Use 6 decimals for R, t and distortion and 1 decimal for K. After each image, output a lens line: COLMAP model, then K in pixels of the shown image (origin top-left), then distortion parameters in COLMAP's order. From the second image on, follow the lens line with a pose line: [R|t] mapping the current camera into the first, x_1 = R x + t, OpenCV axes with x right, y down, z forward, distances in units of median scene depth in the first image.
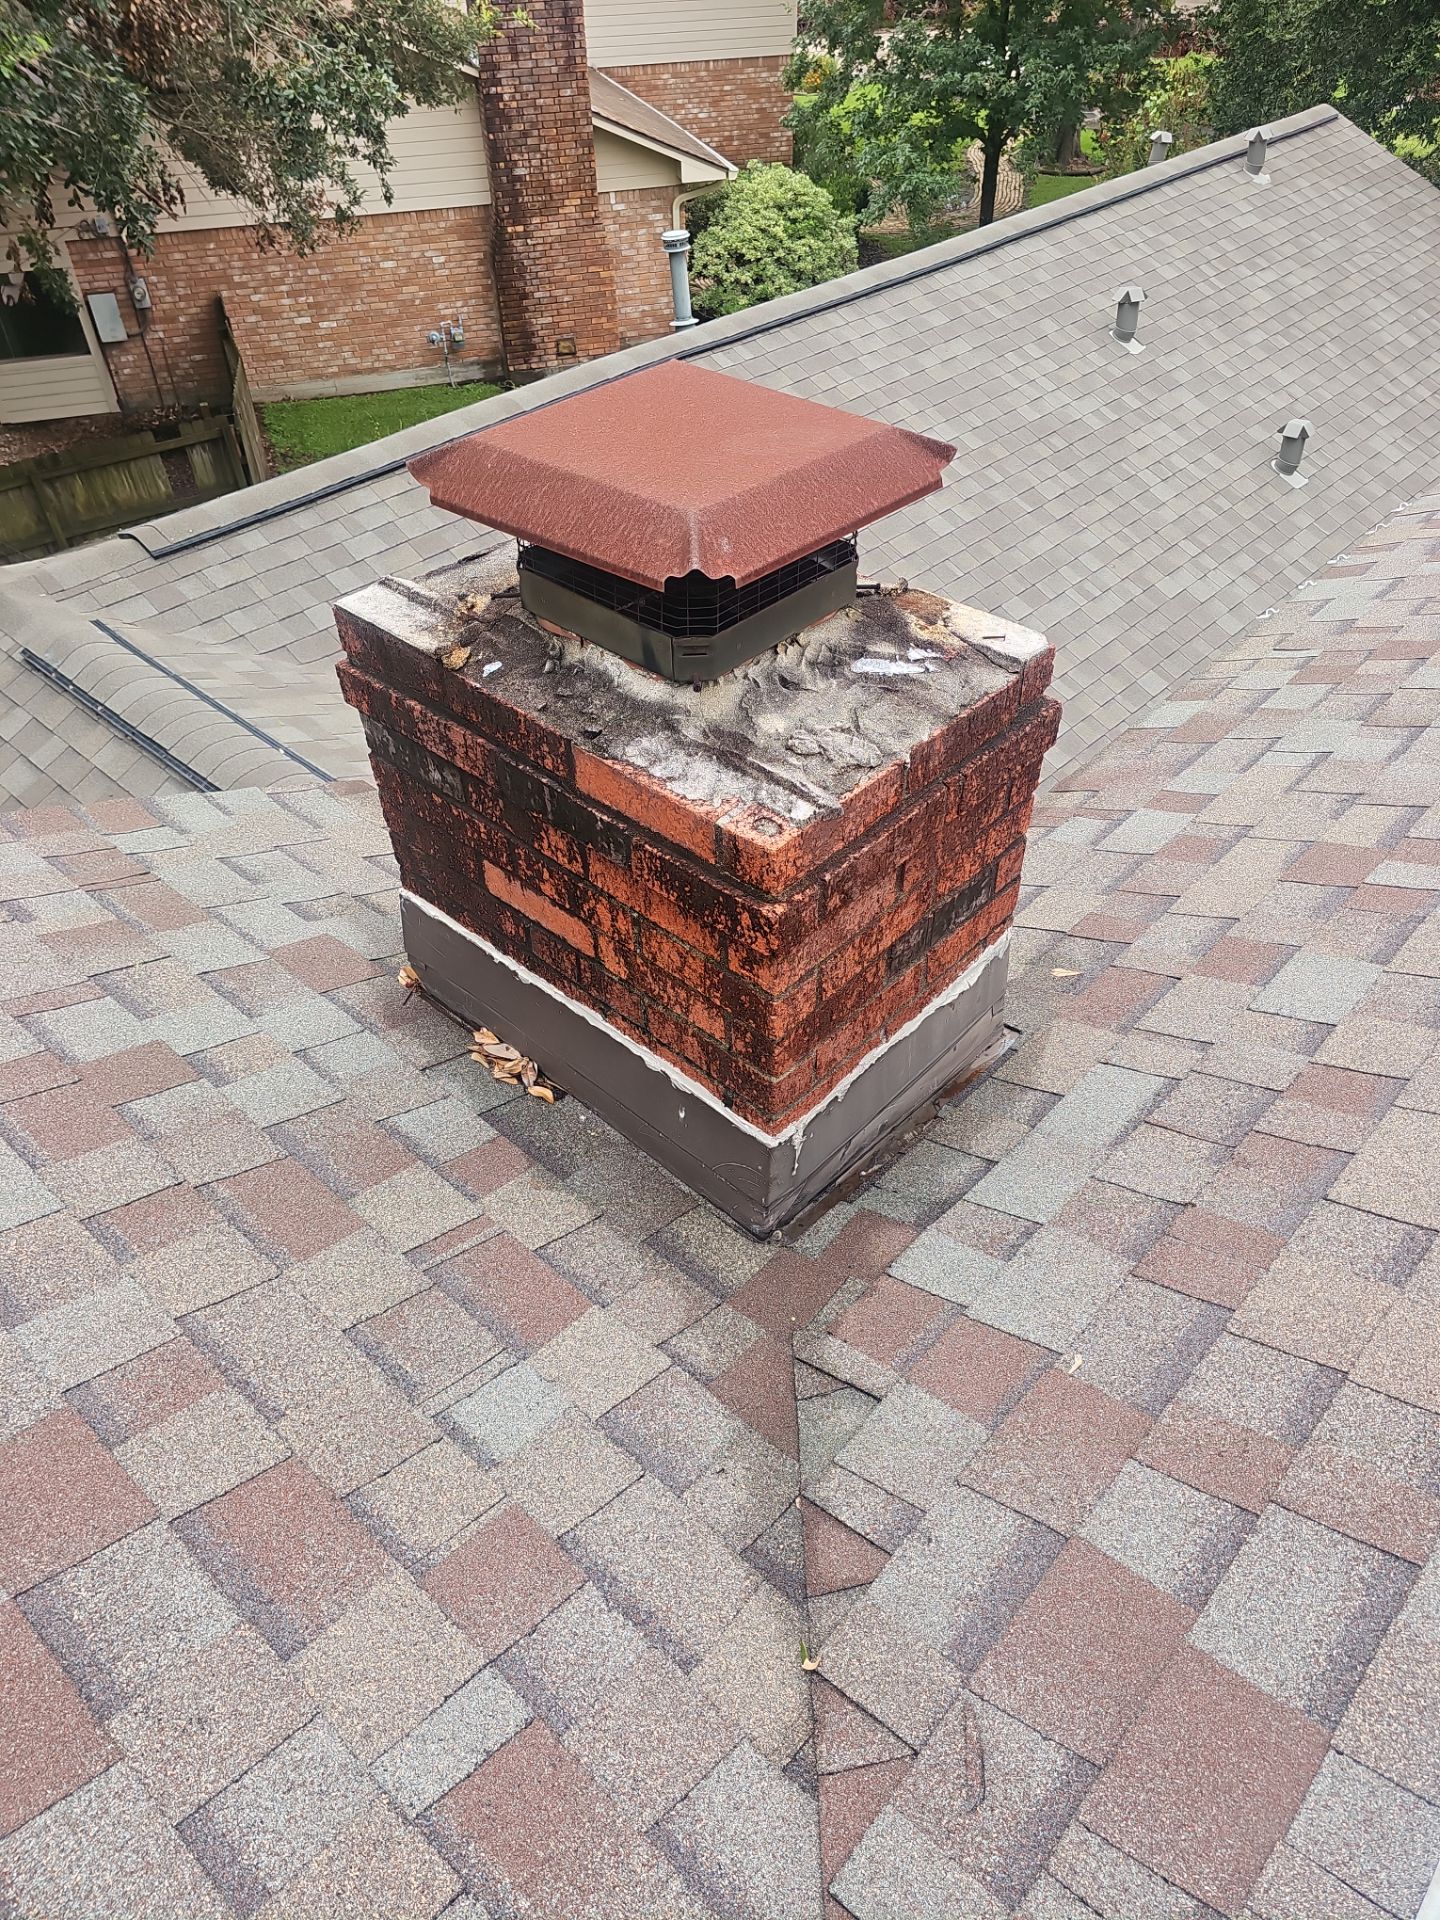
lens RADIAL K [[1209.1, 0, 720.0], [0, 1209.1, 960.0], [0, 0, 1]] dist [-0.000437, -0.001778]
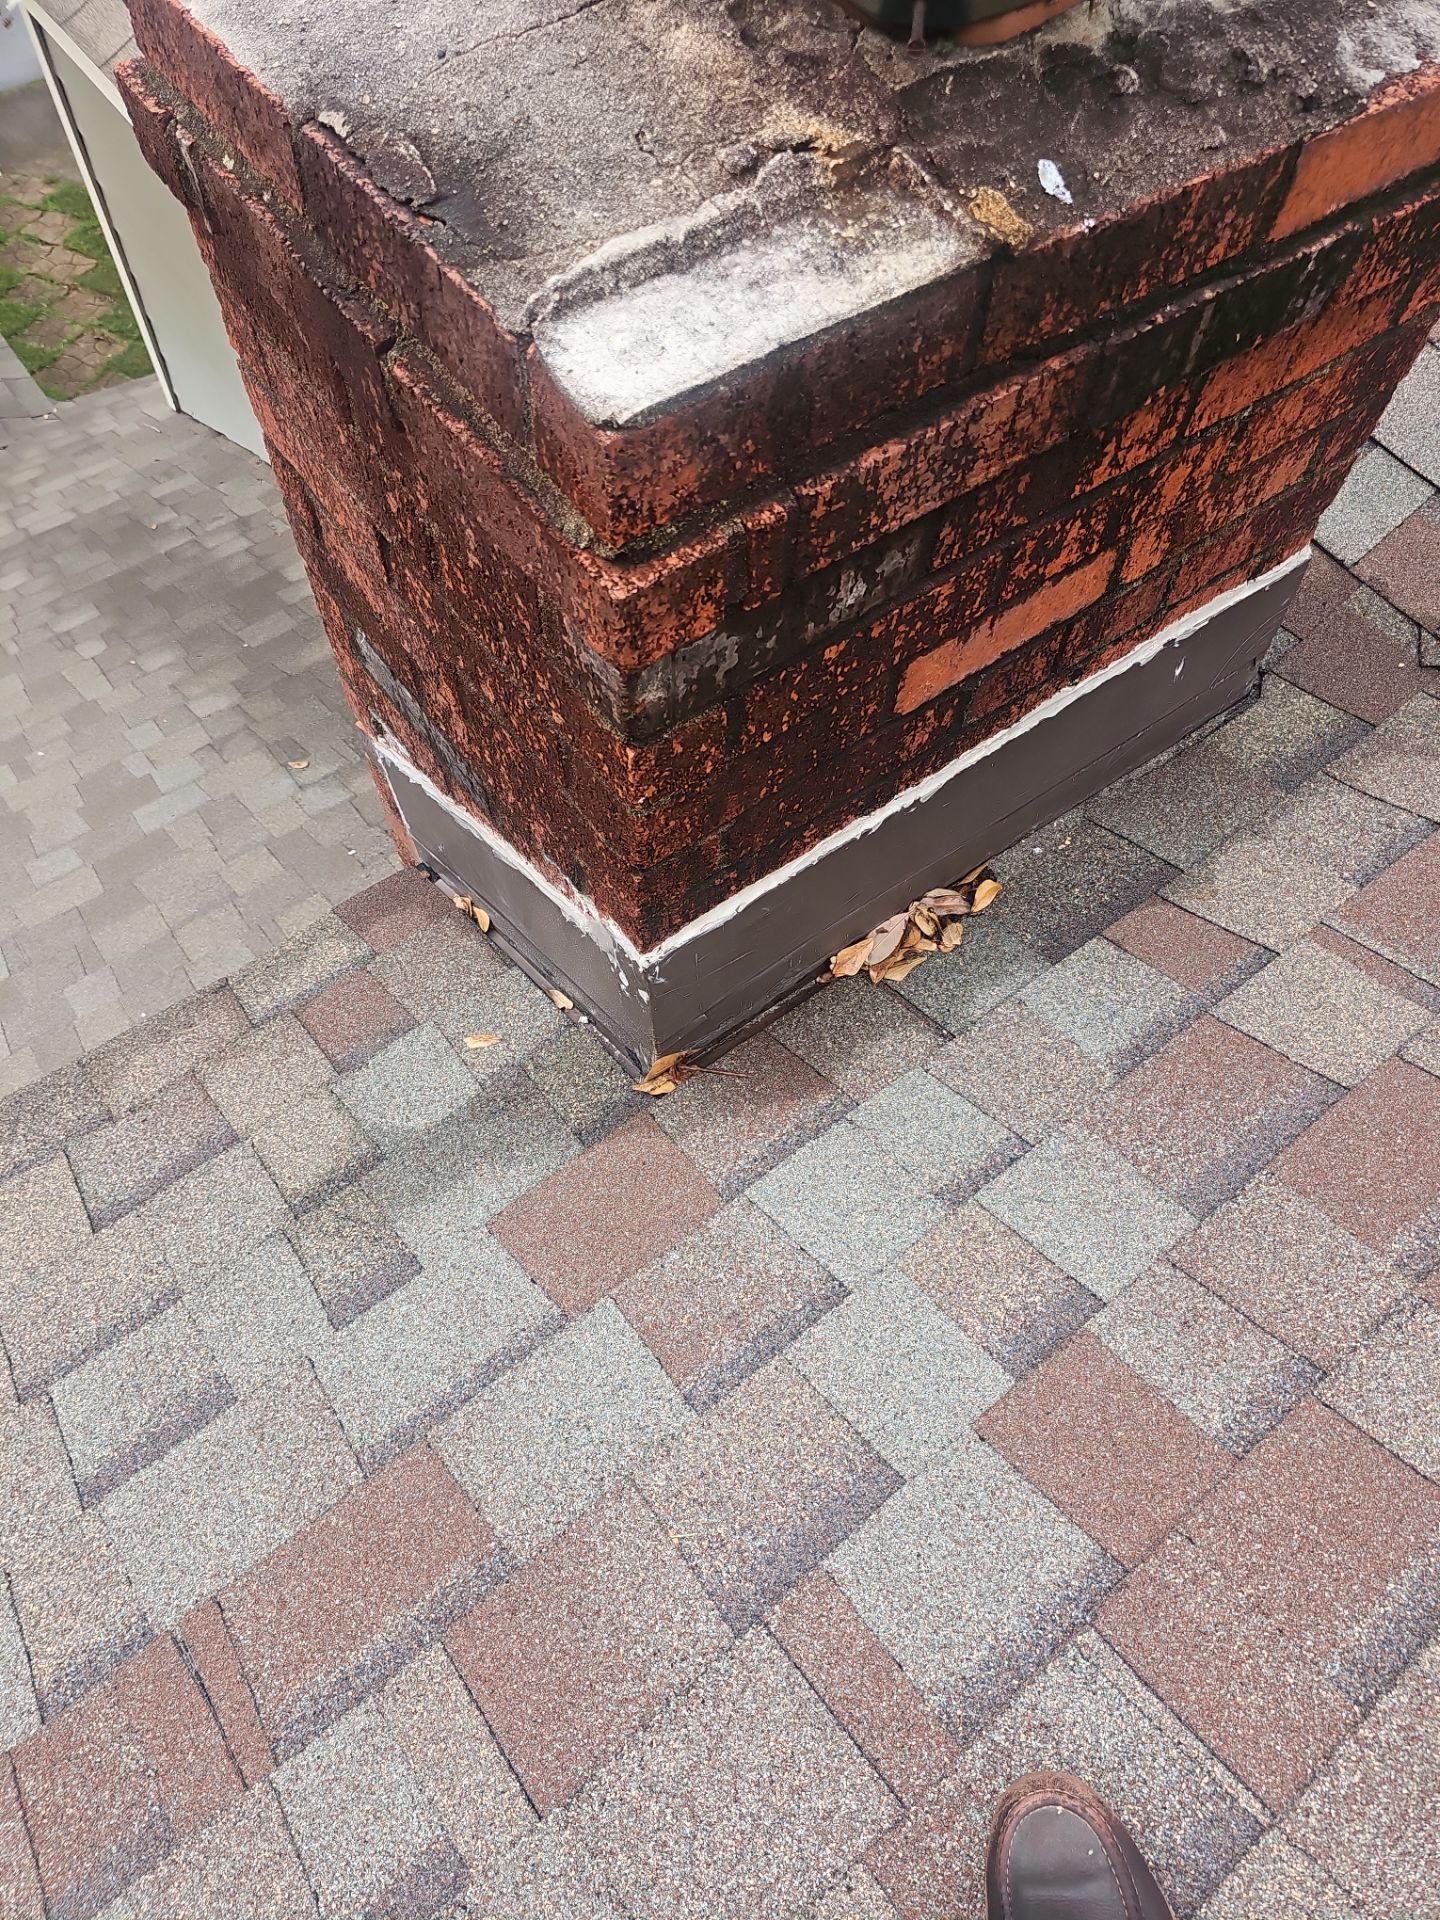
lens RADIAL K [[1209.1, 0, 720.0], [0, 1209.1, 960.0], [0, 0, 1]] dist [-0.000437, -0.001778]
pose [[0.216840, -0.857335, 0.466858, -0.622260], [0.658745, 0.481445, 0.578157, -0.415303], [-0.720441, 0.182173, 0.669162, 0.819363]]
